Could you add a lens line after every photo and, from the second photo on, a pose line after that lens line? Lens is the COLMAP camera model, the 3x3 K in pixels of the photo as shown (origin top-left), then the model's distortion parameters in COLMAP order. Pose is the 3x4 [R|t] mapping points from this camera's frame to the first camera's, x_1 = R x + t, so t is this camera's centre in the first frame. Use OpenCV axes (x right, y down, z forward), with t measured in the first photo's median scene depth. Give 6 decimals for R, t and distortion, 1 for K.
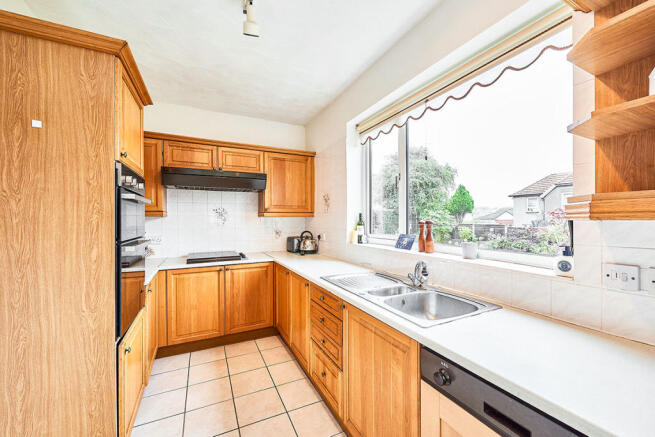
lens RADIAL K [[261.8, 0, 328.1], [0, 261.8, 217.5], [0, 0, 1]] dist [-0.000599, 0.000055]
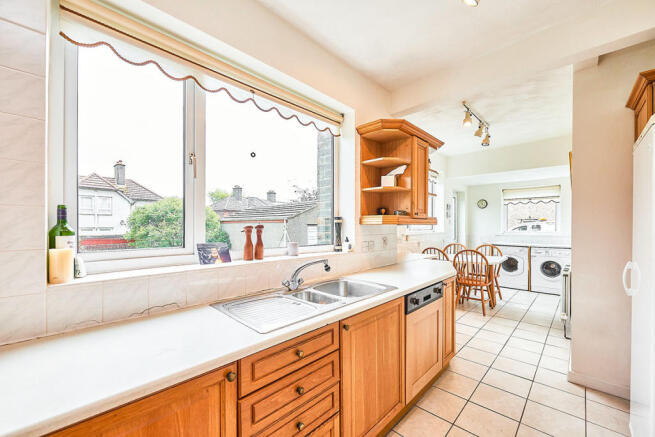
lens RADIAL K [[261.8, 0, 321.5], [0, 261.8, 229.7], [0, 0, 1]] dist [-0.000599, 0.000055]
pose [[-0.329753, 0.000807, 0.944067, -0.564506], [0.001714, 0.999998, -0.000256, 0.031136], [-0.944066, 0.001534, -0.329754, 1.099000]]
